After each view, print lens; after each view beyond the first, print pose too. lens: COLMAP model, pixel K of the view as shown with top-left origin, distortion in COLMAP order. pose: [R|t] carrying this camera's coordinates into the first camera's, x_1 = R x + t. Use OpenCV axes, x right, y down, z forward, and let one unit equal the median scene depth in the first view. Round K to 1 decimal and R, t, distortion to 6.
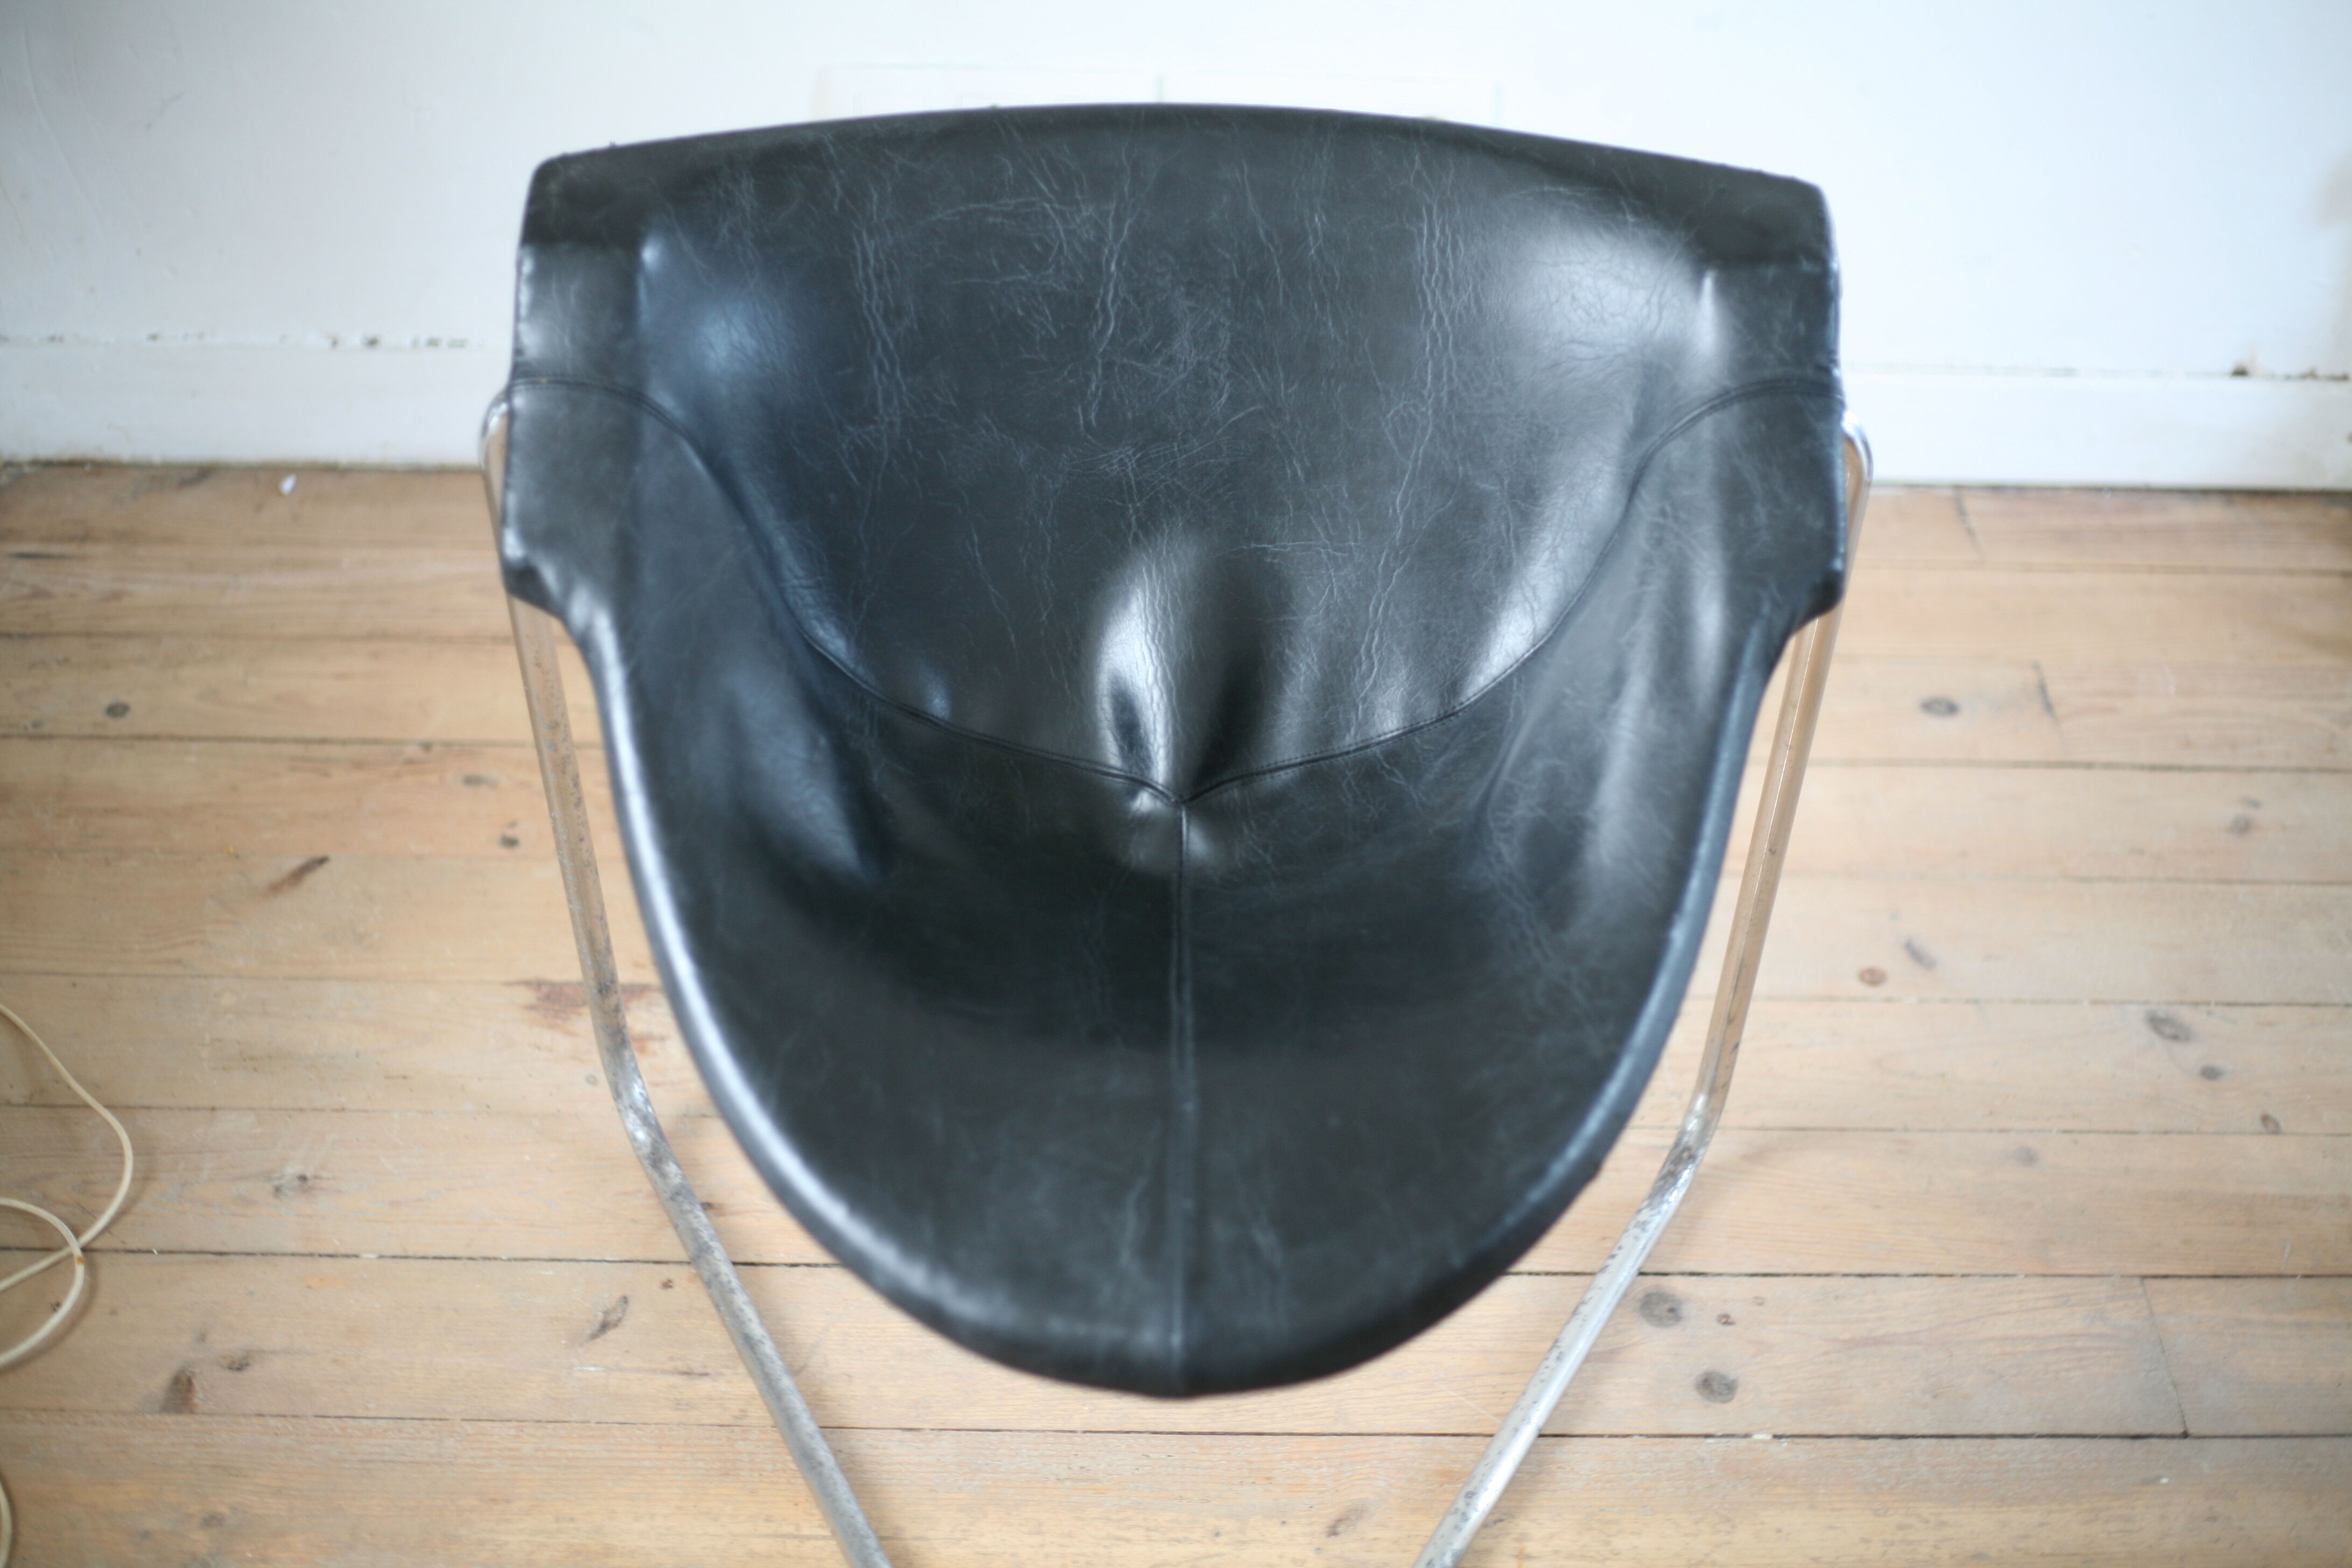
lens RADIAL K [[3576.8, 0, 1246.4], [0, 3576.8, 827.1], [0, 0, 1]] dist [-0.106344, 0.000000]
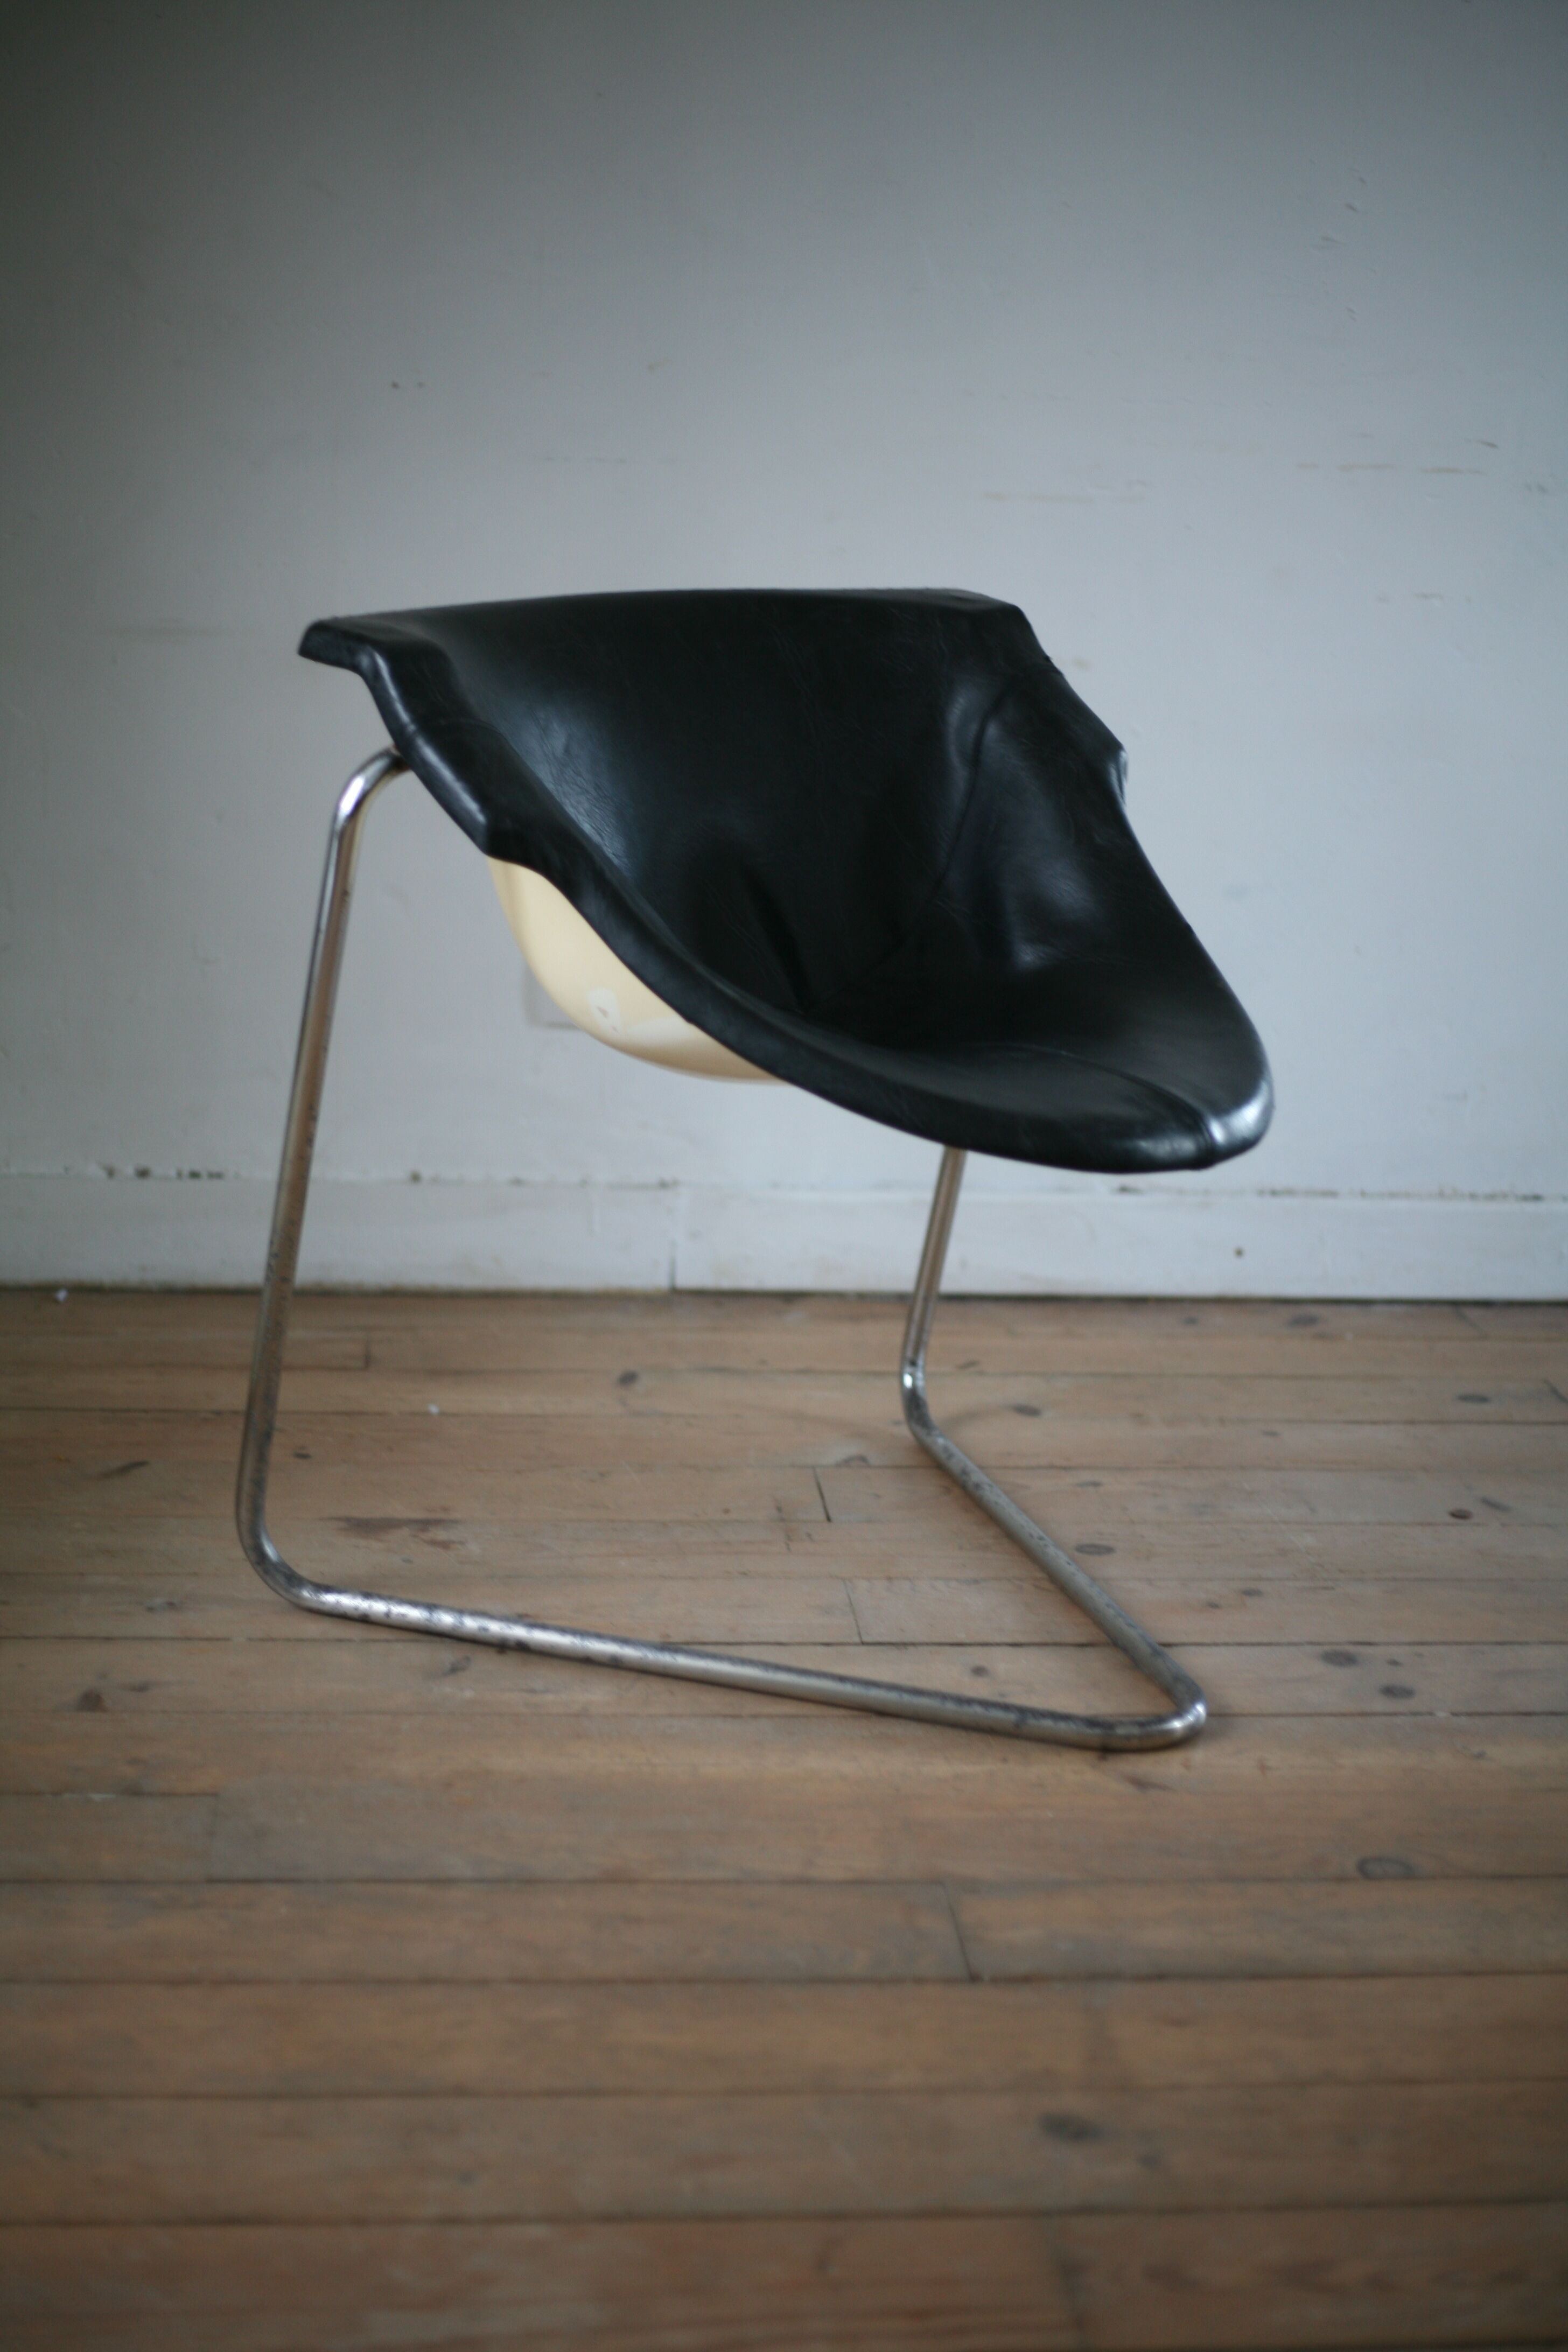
lens RADIAL K [[3576.8, 0, 814.5], [0, 3576.8, 1101.1], [0, 0, 1]] dist [-0.106344, 0.000000]
pose [[0.996458, 0.000747, 0.084094, -0.159481], [0.035522, 0.902639, -0.428930, 0.471022], [-0.076227, 0.430398, 0.899415, -0.134497]]
